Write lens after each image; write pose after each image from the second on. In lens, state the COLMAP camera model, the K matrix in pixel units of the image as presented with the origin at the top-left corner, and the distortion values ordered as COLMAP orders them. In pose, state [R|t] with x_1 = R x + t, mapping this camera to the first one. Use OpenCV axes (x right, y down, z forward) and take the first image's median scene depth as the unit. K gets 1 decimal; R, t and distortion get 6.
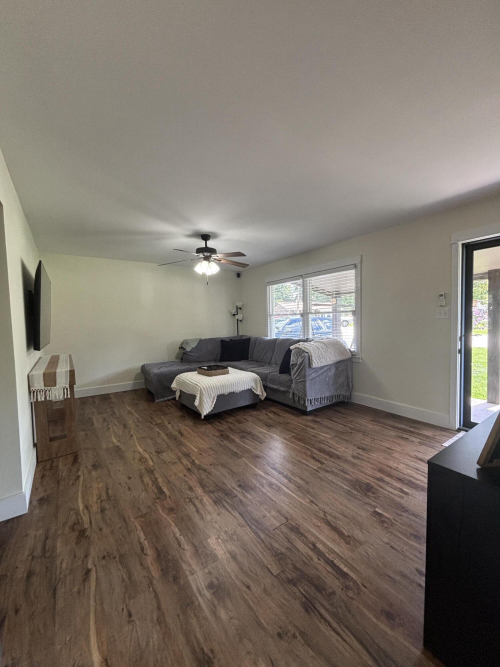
lens RADIAL K [[267.3, 0, 250.8], [0, 267.3, 333.1], [0, 0, 1]] dist [-0.006922, 0.000540]
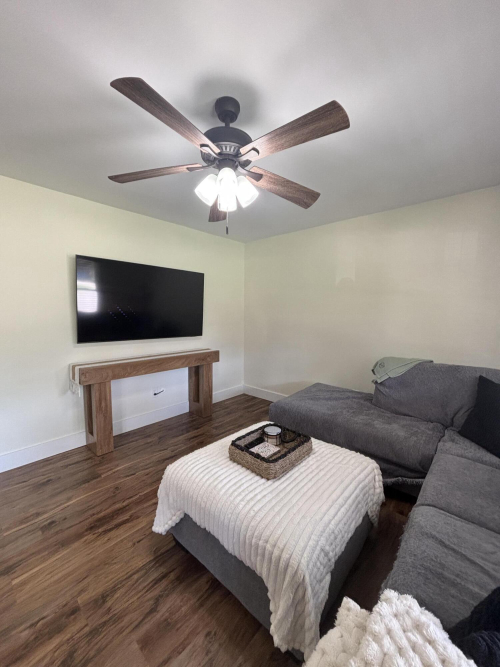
lens RADIAL K [[267.3, 0, 250.5], [0, 267.3, 332.8], [0, 0, 1]] dist [-0.006922, 0.000540]
pose [[0.232082, 0.097827, -0.967764, 0.293077], [-0.057336, 0.994576, 0.086787, -0.082772], [0.971005, 0.035346, 0.236432, 1.139047]]
